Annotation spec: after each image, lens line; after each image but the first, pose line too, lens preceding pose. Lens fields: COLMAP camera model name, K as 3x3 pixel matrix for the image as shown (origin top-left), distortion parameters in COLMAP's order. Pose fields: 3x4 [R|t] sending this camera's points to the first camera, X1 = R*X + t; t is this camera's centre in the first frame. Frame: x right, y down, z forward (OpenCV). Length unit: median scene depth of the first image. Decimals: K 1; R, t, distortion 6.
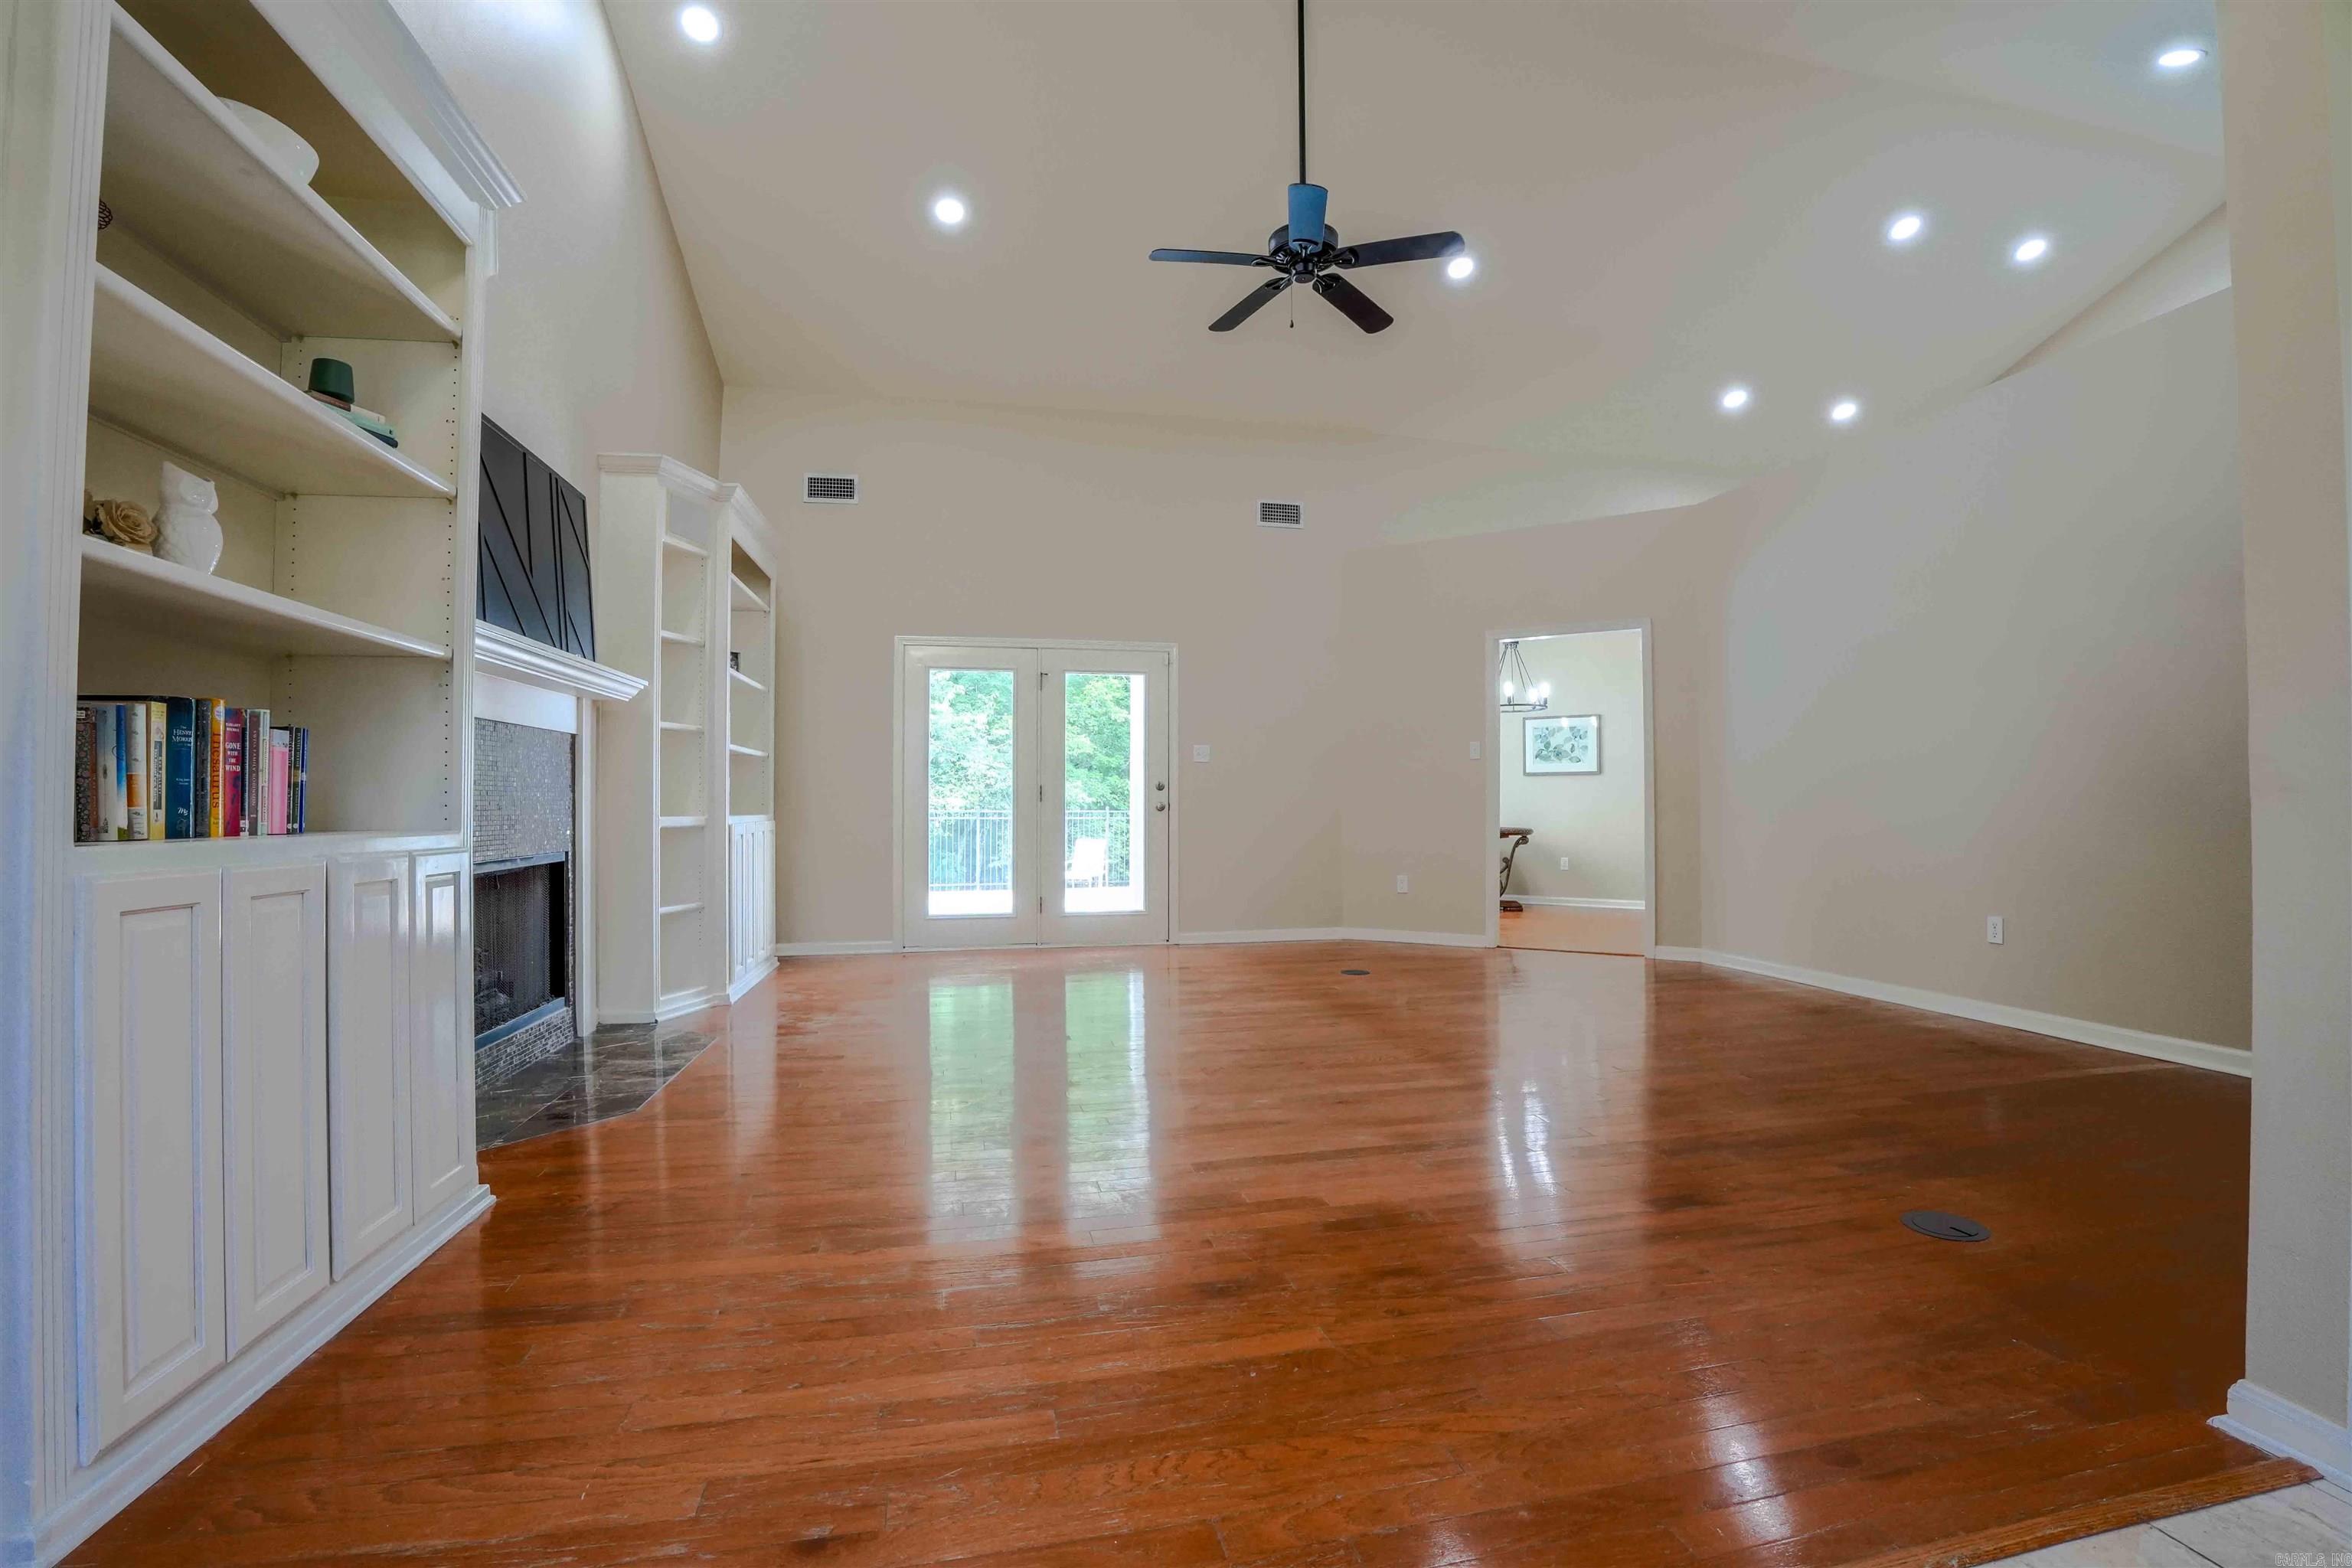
lens RADIAL K [[1041.7, 0, 1179.5], [0, 1041.7, 791.1], [0, 0, 1]] dist [-0.070340, 0.016137]
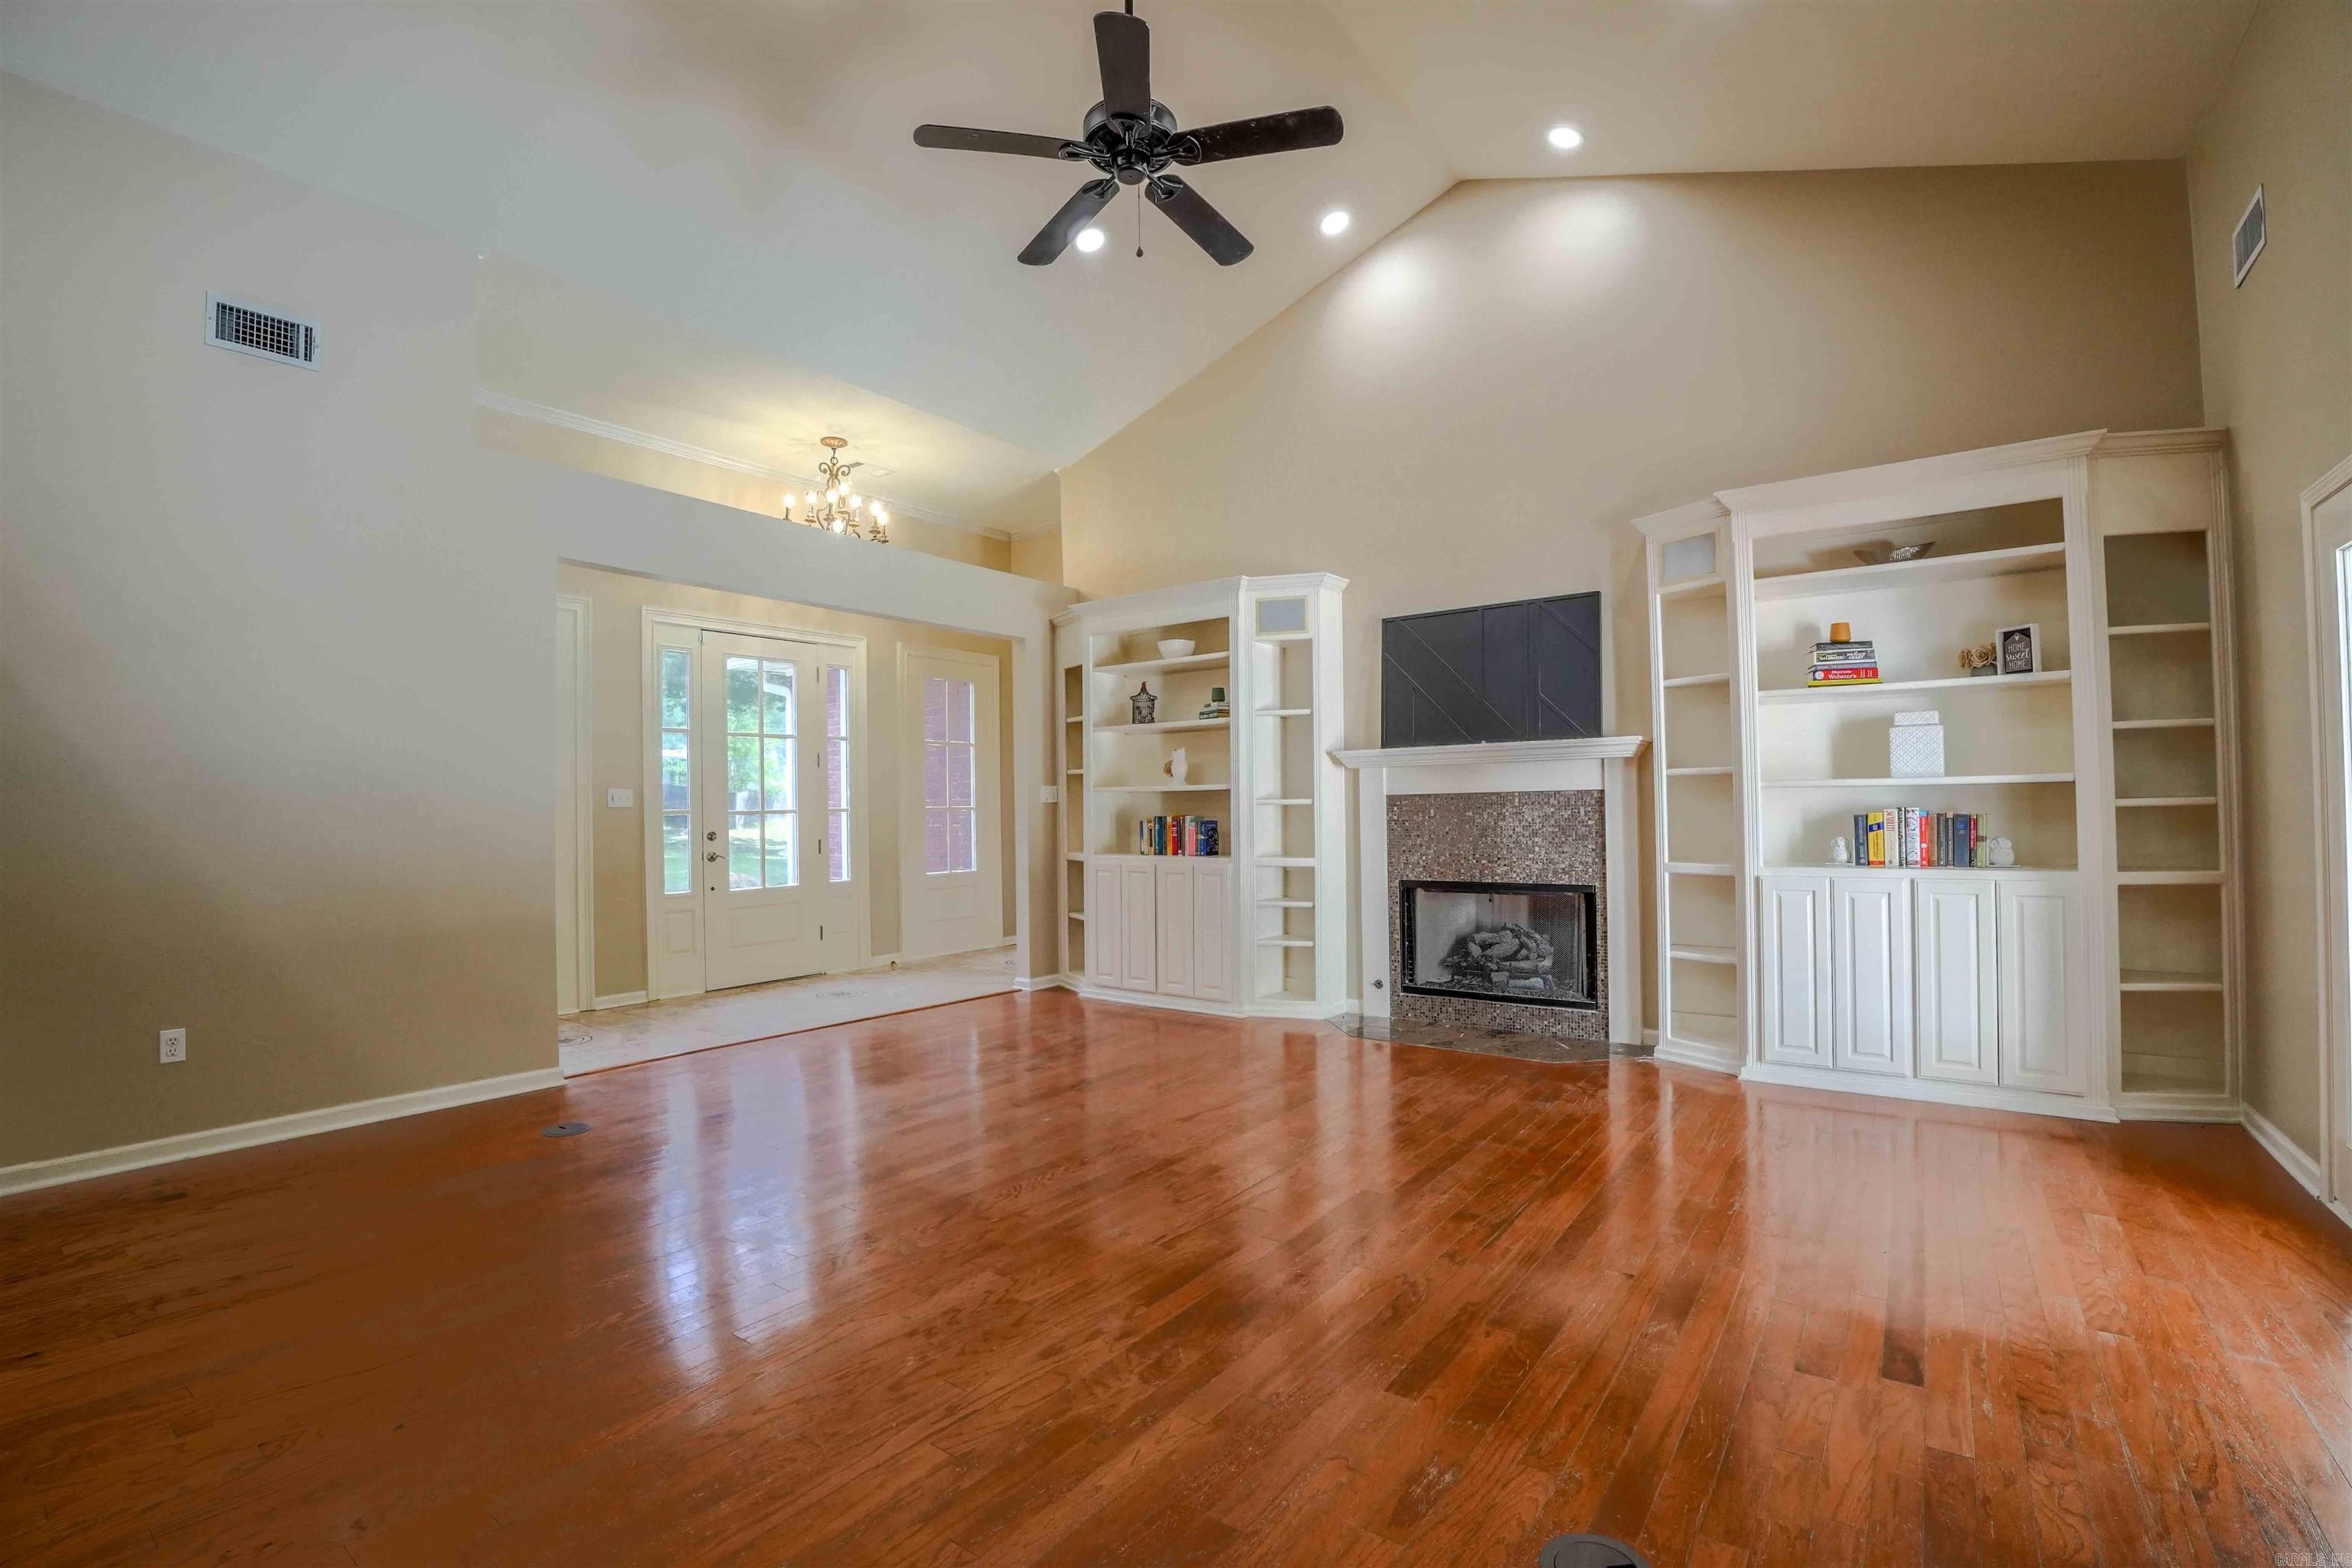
lens RADIAL K [[1041.7, 0, 1179.5], [0, 1041.7, 791.1], [0, 0, 1]] dist [-0.070340, 0.016137]
pose [[-0.748647, 0.001455, -0.662967, 0.583203], [0.024133, 0.999395, -0.025058, -0.035333], [0.662529, -0.034759, -0.748229, 1.552076]]
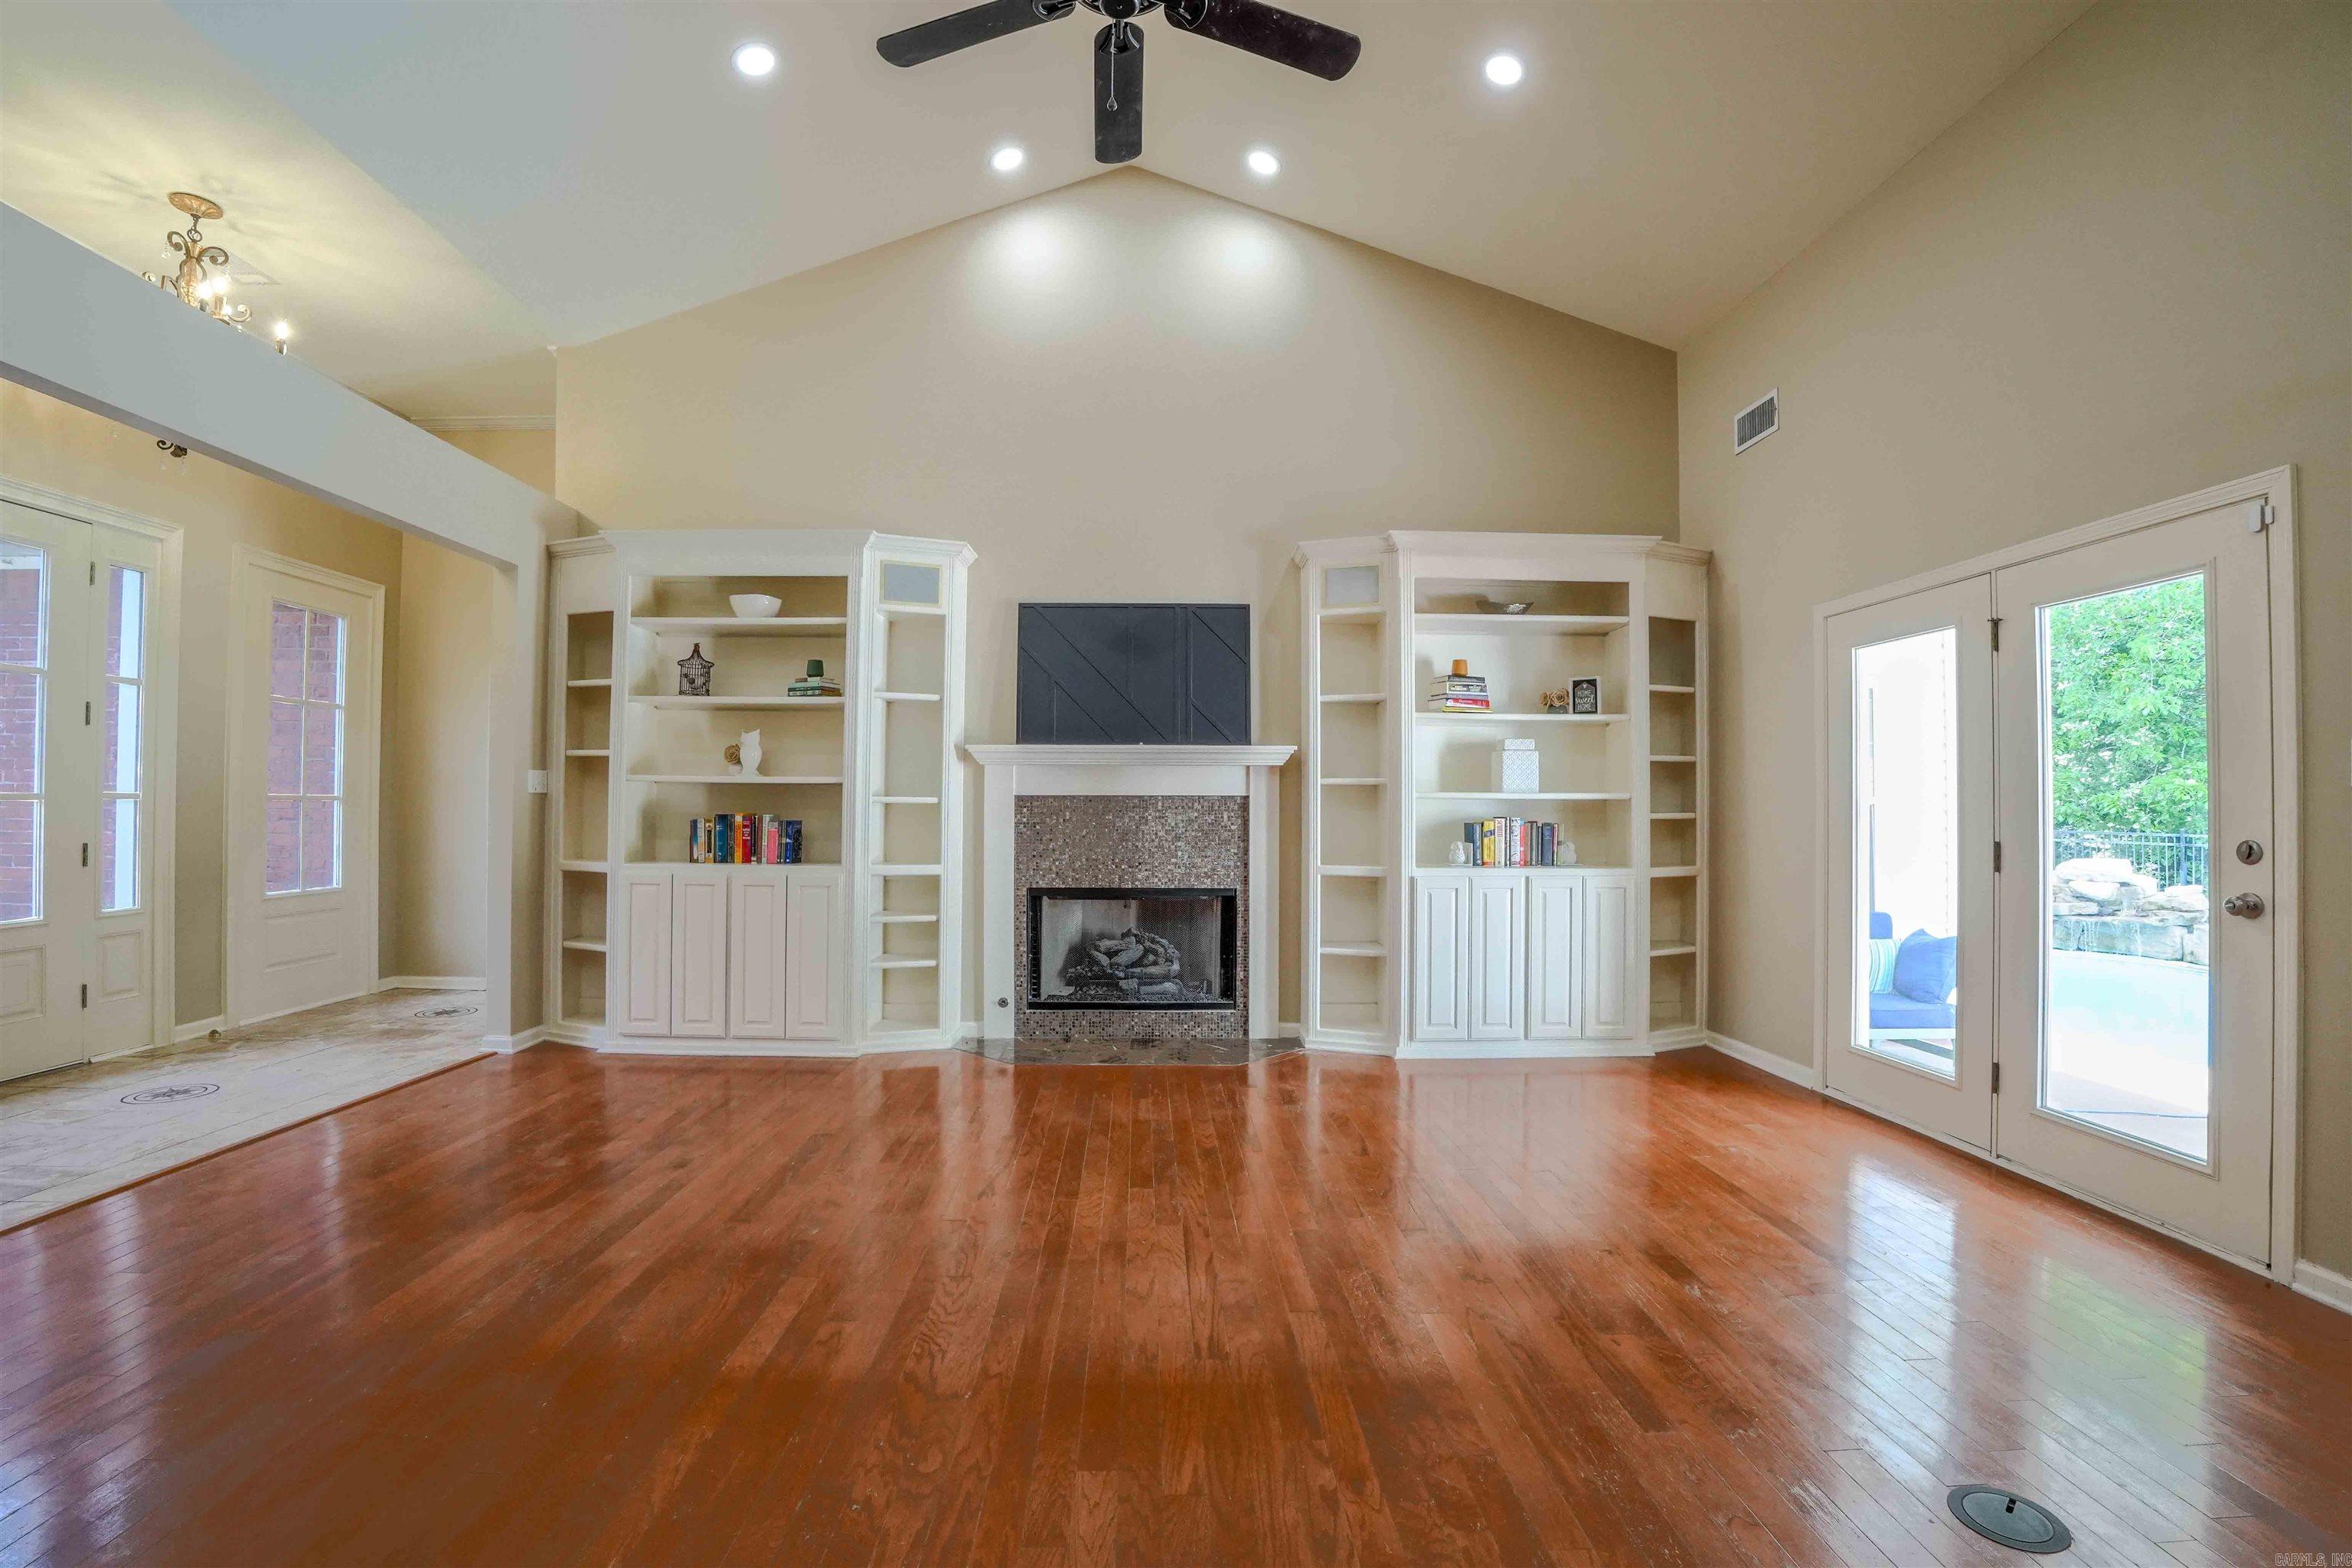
lens RADIAL K [[1041.7, 0, 1179.5], [0, 1041.7, 791.1], [0, 0, 1]] dist [-0.070340, 0.016137]
pose [[-0.180394, -0.016684, -0.983453, 0.671733], [0.007457, 0.999804, -0.018329, -0.038424], [0.983566, -0.010640, -0.180234, 1.128848]]
